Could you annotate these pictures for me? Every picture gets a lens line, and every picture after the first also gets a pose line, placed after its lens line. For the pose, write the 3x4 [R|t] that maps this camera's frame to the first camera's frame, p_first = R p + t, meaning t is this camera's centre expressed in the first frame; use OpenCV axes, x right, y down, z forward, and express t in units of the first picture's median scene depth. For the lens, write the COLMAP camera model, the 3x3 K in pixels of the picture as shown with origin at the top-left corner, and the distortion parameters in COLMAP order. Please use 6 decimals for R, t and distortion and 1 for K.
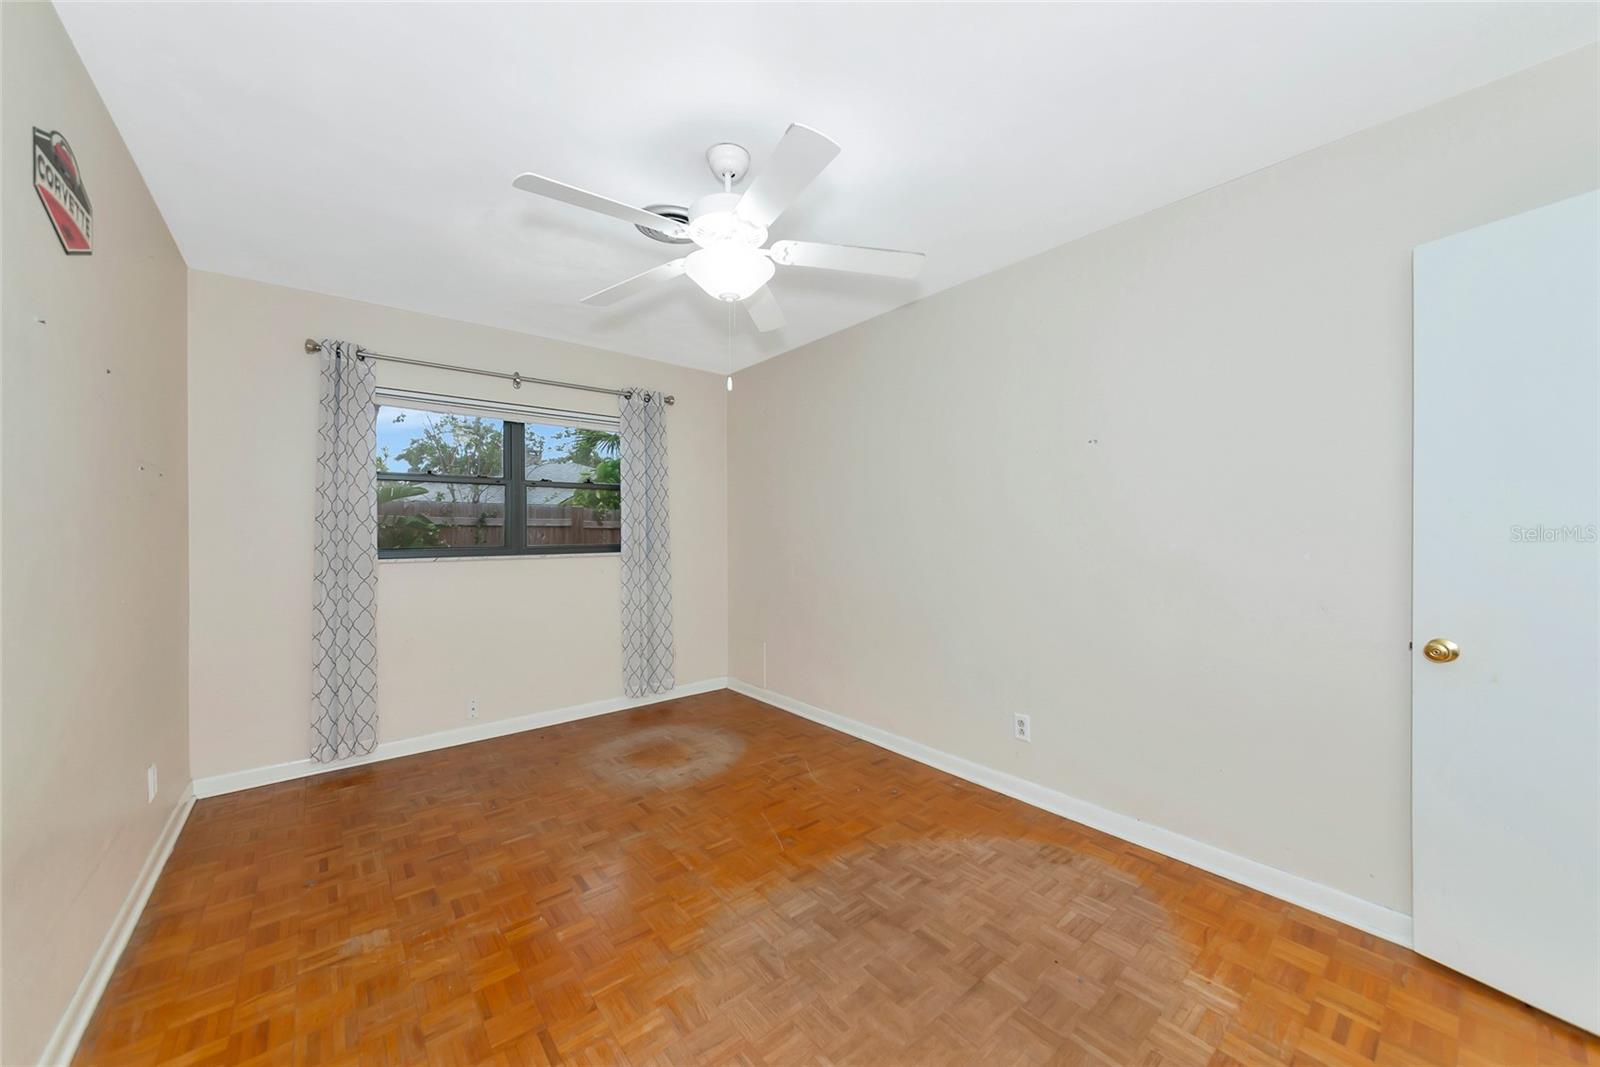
lens RADIAL K [[570.0, 0, 796.4], [0, 570.0, 534.7], [0, 0, 1]] dist [-0.001090, 0.000966]
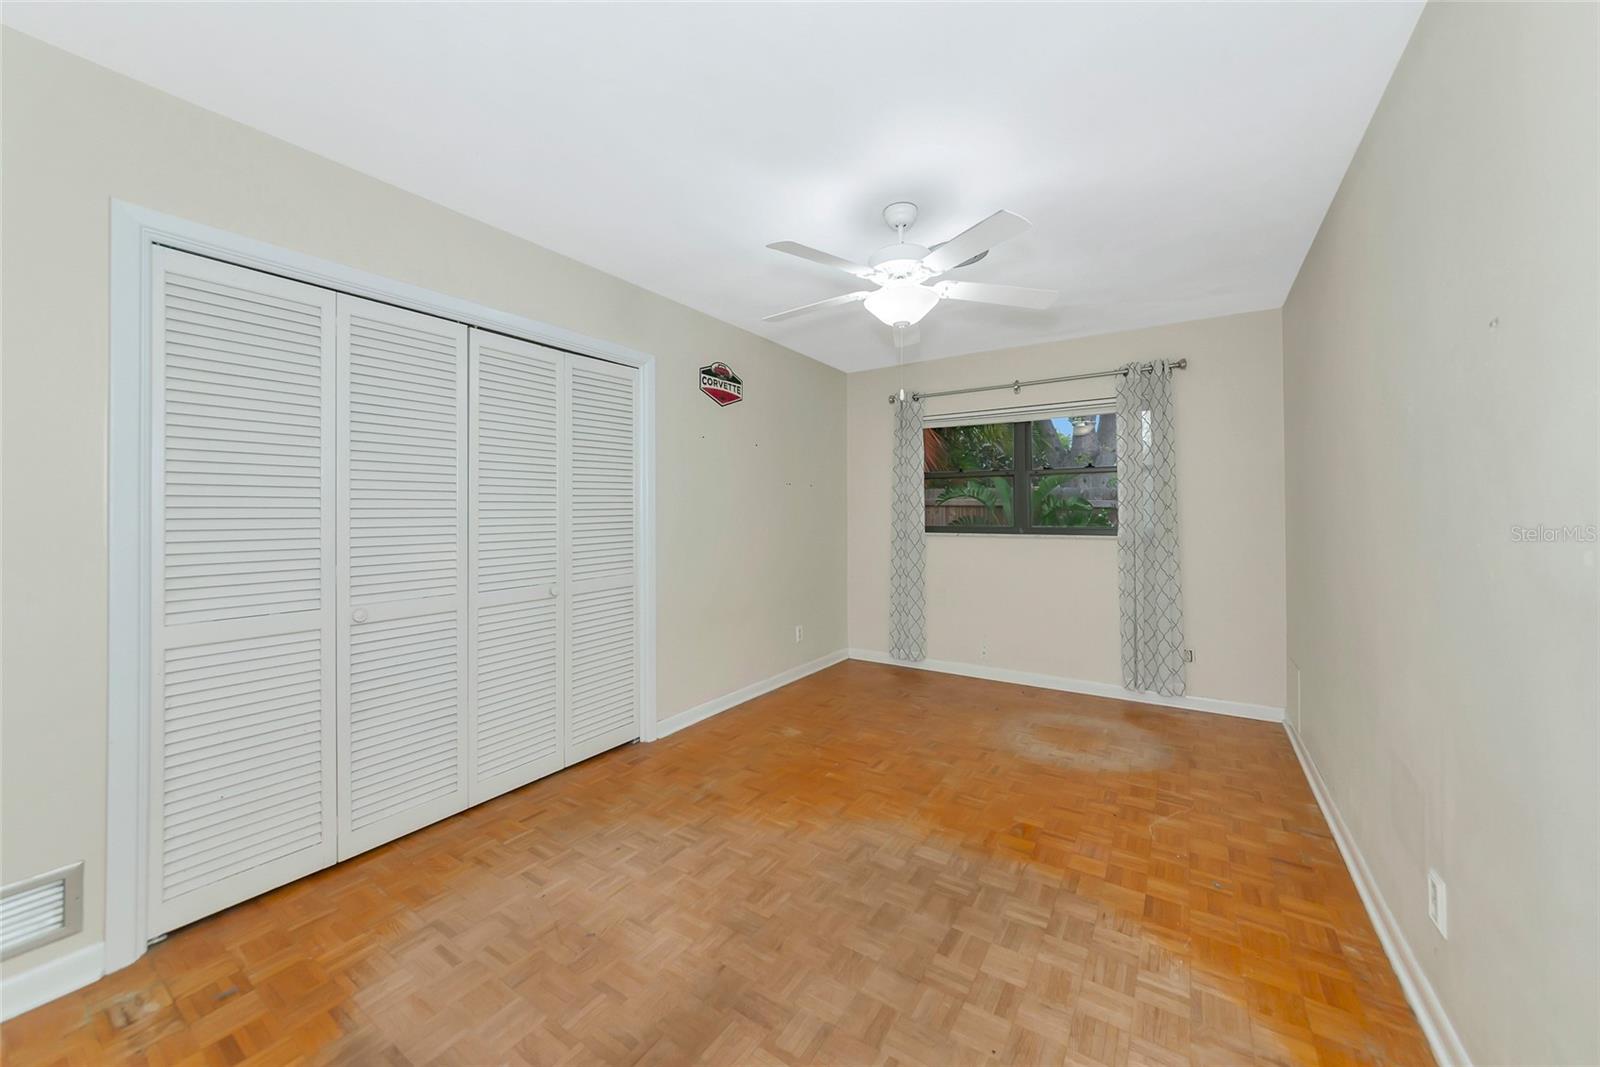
lens RADIAL K [[570.0, 0, 810.4], [0, 570.0, 508.5], [0, 0, 1]] dist [-0.001090, 0.000966]
pose [[0.314034, -0.008838, -0.949371, 0.590453], [-0.007561, 0.999902, -0.011810, 0.000360], [0.949382, 0.010887, 0.313936, 0.259001]]
